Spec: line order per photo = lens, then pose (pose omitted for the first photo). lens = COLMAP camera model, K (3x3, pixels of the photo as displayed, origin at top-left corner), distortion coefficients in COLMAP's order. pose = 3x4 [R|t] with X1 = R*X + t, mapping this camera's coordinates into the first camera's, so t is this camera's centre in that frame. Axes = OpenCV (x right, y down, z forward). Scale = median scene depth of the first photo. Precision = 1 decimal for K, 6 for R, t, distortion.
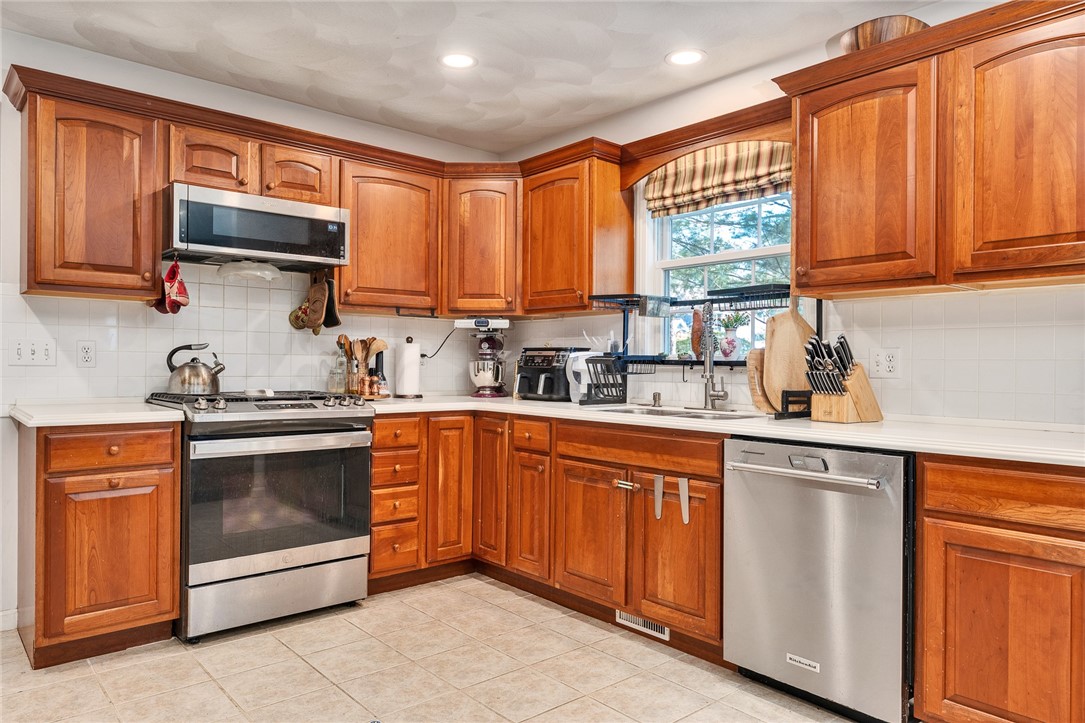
lens RADIAL K [[723.1, 0, 542.5], [0, 723.1, 361.5], [0, 0, 1]] dist [0.008126, 0.000636]
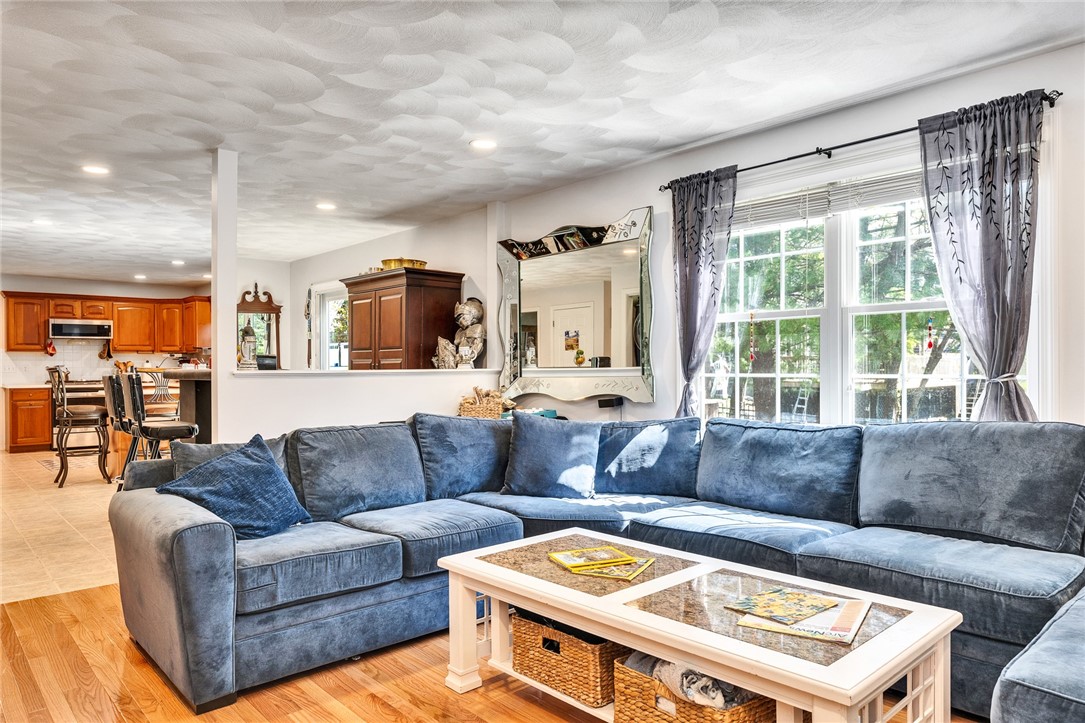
lens RADIAL K [[695.1, 0, 542.5], [0, 695.1, 361.5], [0, 0, 1]] dist [-0.004214, -0.000933]
pose [[0.999562, -0.014964, 0.025544, 1.684966], [0.014971, 0.999888, -0.000057, -0.008803], [-0.025541, 0.000440, 0.999674, -2.271088]]
